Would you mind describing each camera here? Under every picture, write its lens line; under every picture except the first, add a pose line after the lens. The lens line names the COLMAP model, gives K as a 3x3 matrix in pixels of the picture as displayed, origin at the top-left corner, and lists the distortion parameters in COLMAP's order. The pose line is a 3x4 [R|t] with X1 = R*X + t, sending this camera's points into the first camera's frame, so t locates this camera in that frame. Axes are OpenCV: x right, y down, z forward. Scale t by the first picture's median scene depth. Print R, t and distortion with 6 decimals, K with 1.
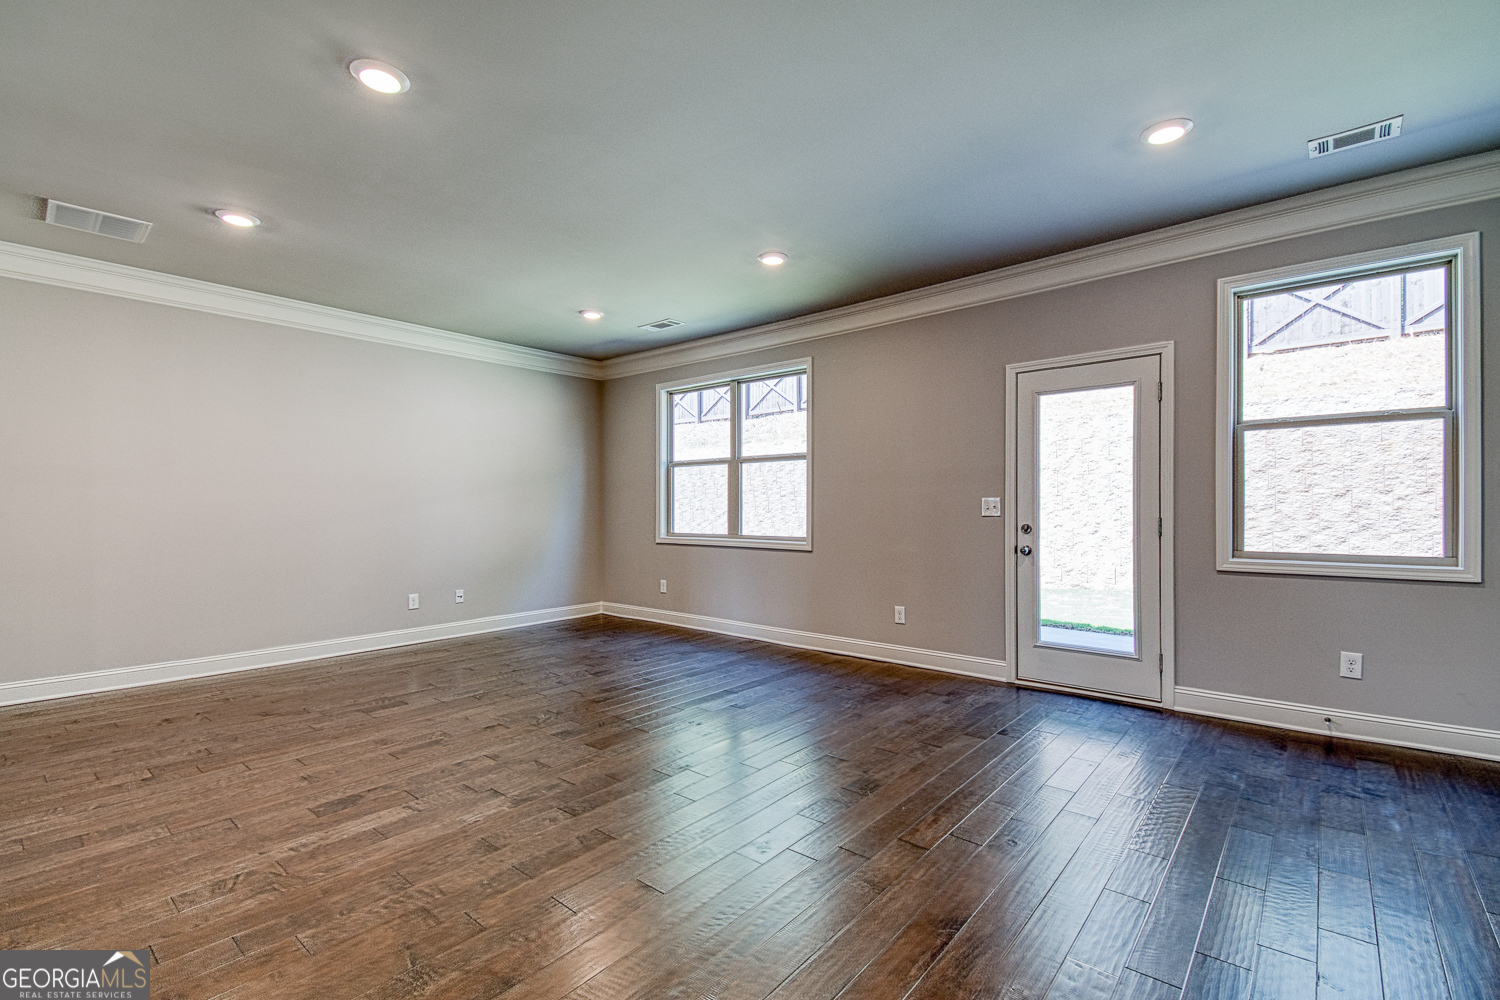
lens RADIAL K [[670.1, 0, 735.5], [0, 670.1, 511.2], [0, 0, 1]] dist [0.004186, -0.012069]
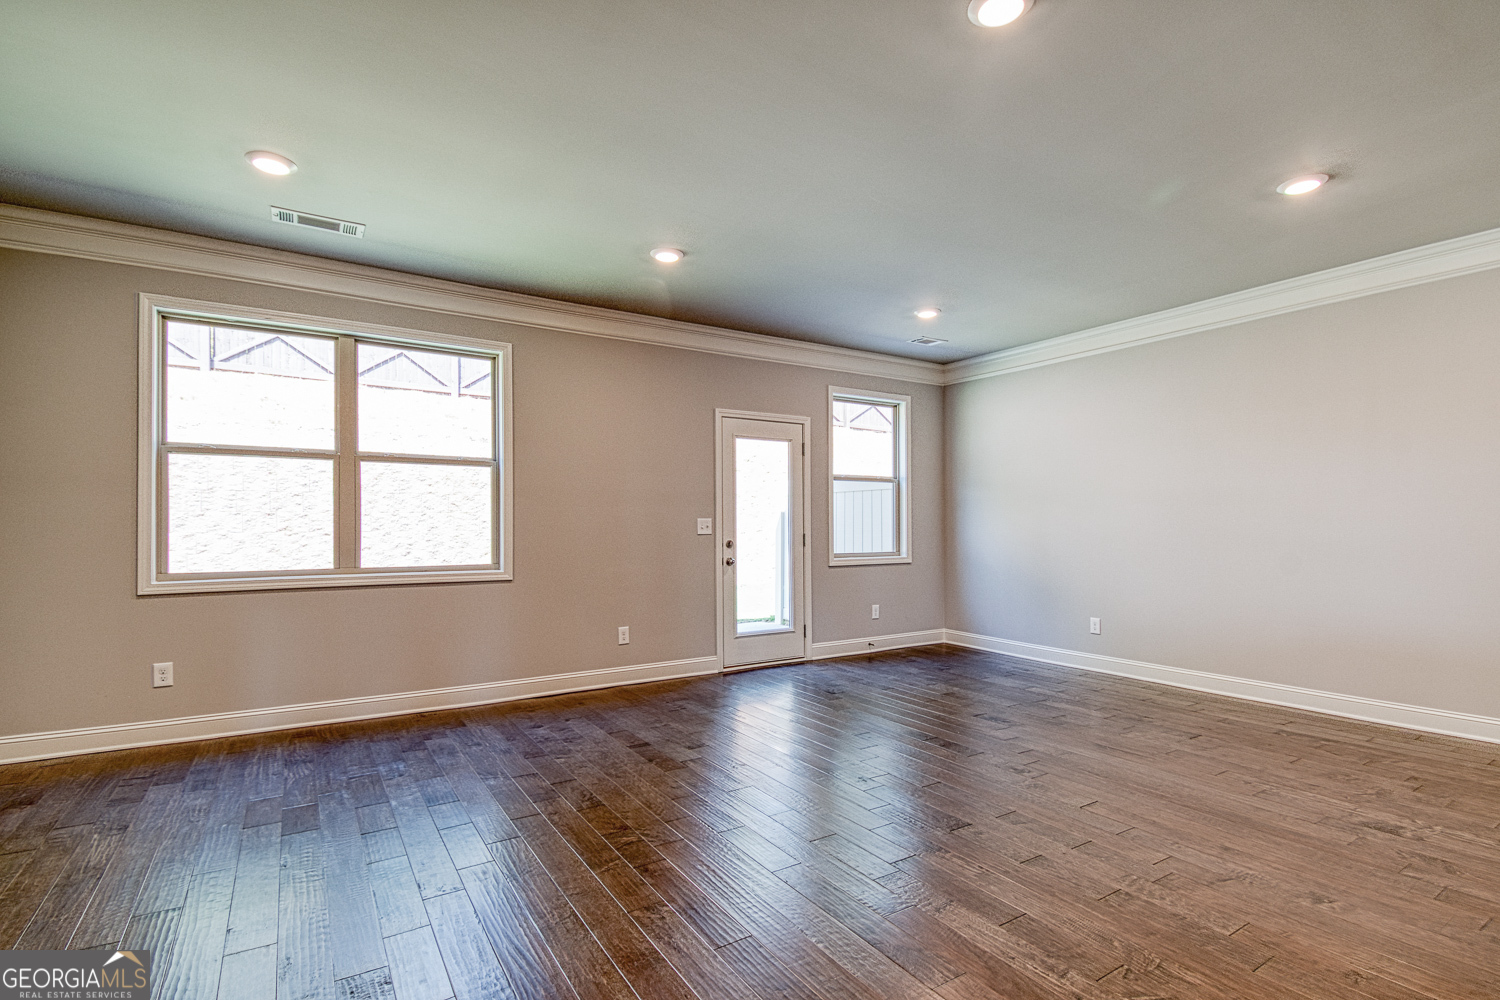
lens RADIAL K [[670.1, 0, 770.7], [0, 670.1, 523.7], [0, 0, 1]] dist [0.004186, -0.012069]
pose [[0.281681, 0.005293, 0.959494, -0.835082], [0.006235, 0.999954, -0.007346, -0.001955], [-0.959488, 0.008052, 0.281635, 0.661137]]
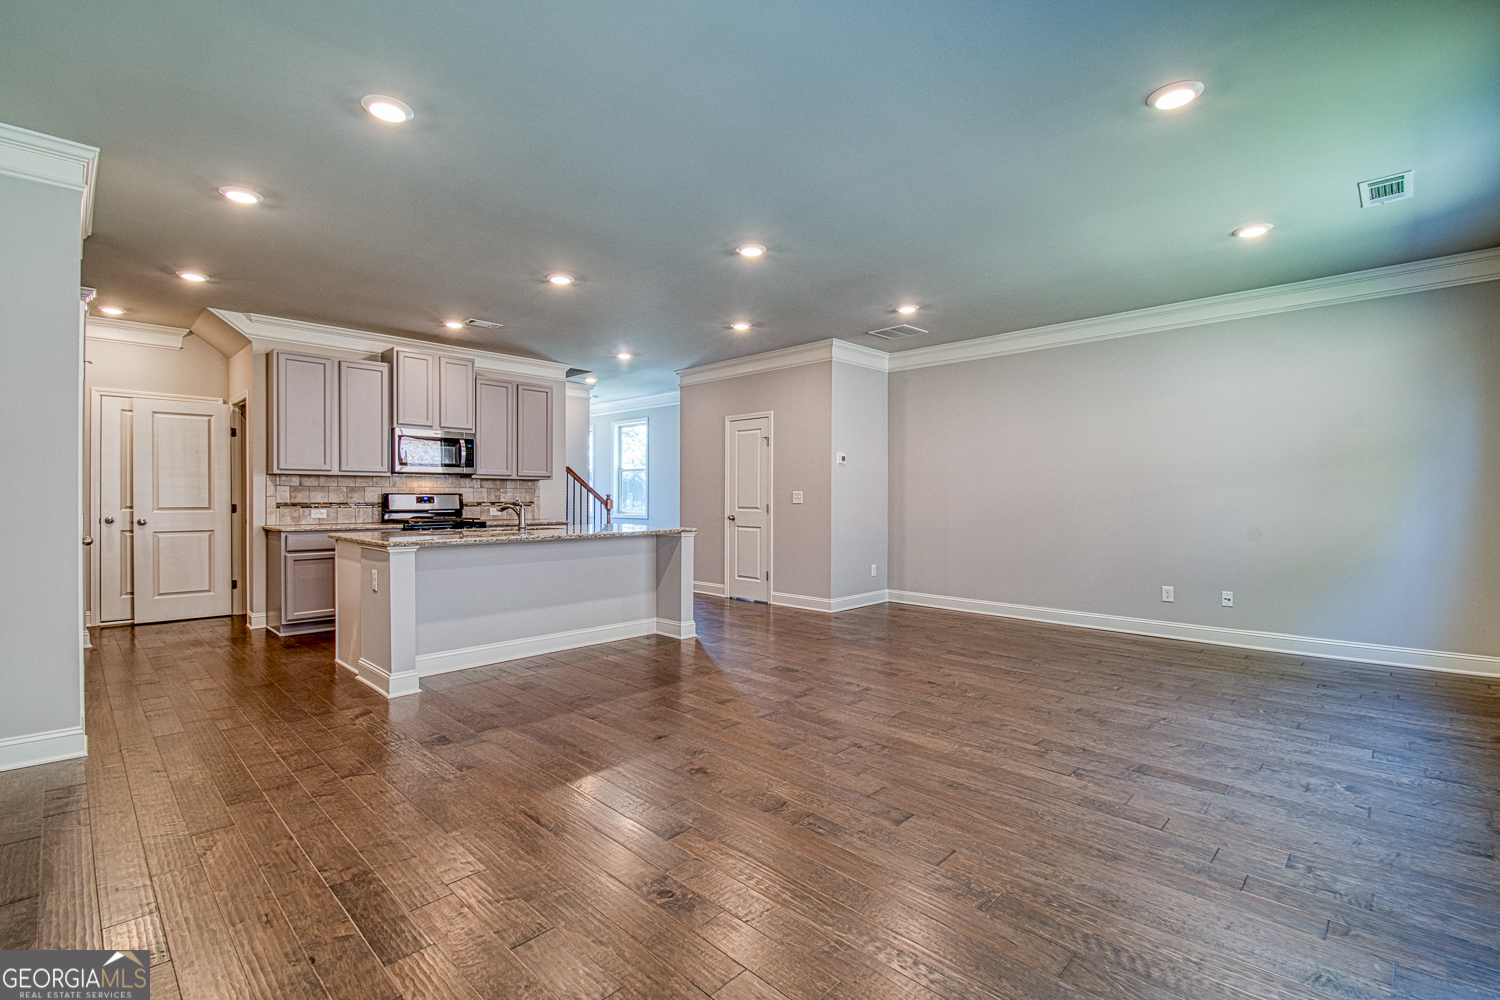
lens RADIAL K [[670.1, 0, 775.8], [0, 670.1, 495.0], [0, 0, 1]] dist [0.004186, -0.012069]
pose [[-0.045191, 0.004050, -0.998970, 0.766559], [-0.005451, 0.999976, 0.004300, -0.012383], [0.998964, 0.005640, -0.045168, 0.716954]]
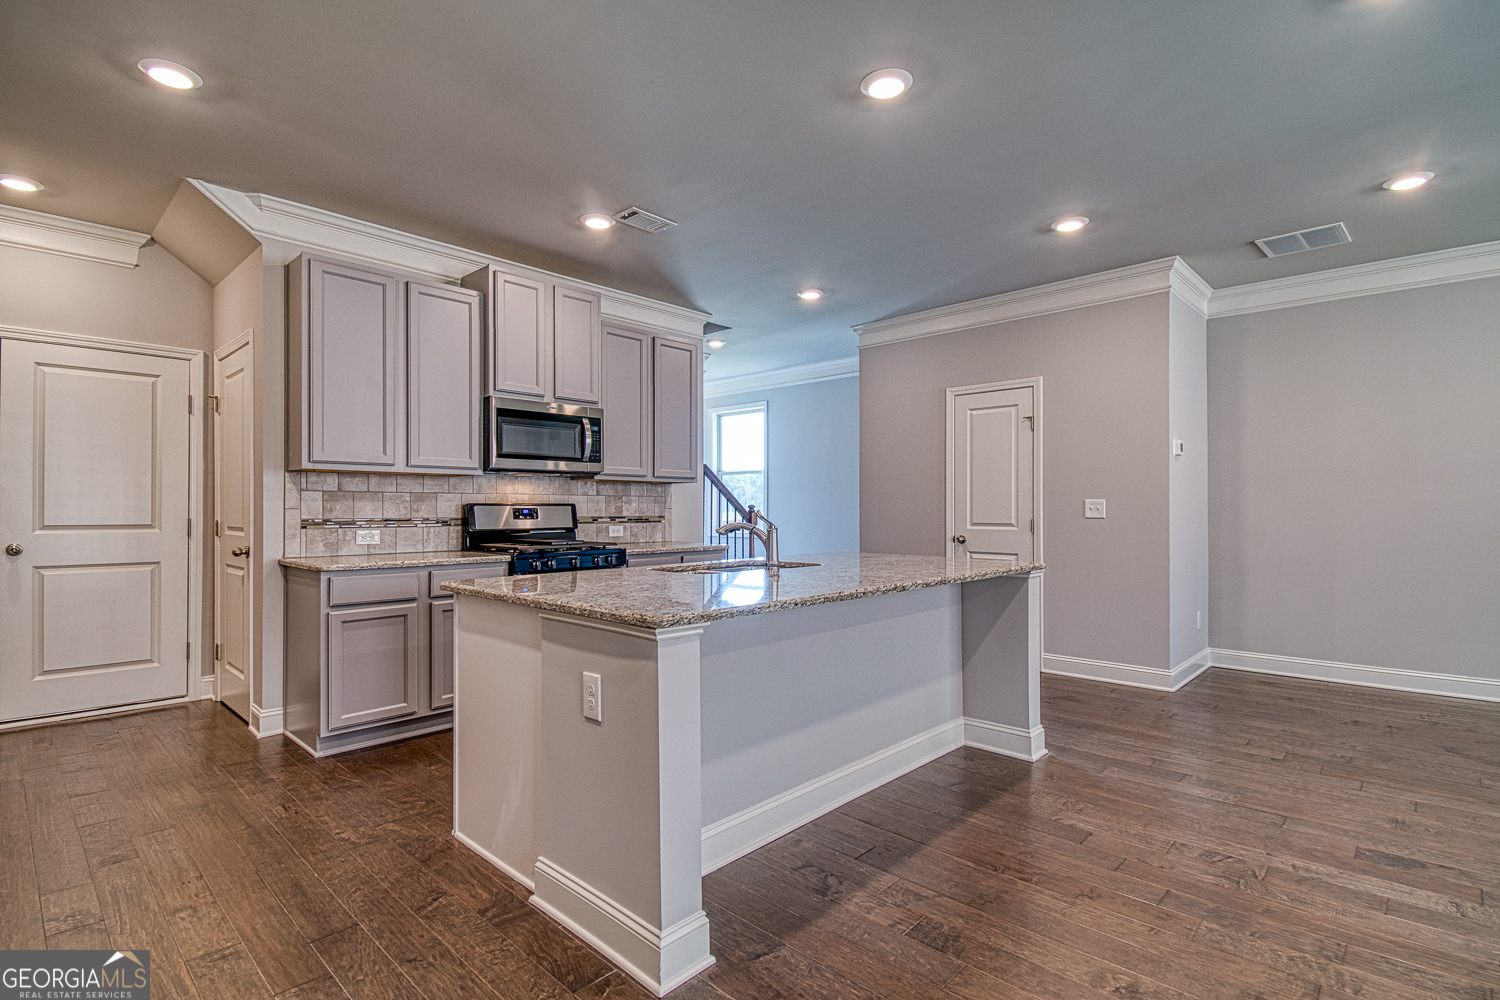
lens RADIAL K [[712.7, 0, 761.5], [0, 712.7, 501.9], [0, 0, 1]] dist [0.004430, -0.007896]
pose [[-0.041774, -0.003611, -0.999121, 0.226274], [-0.002729, 0.999990, -0.003500, -0.003908], [0.999123, 0.002581, -0.041783, 0.169317]]
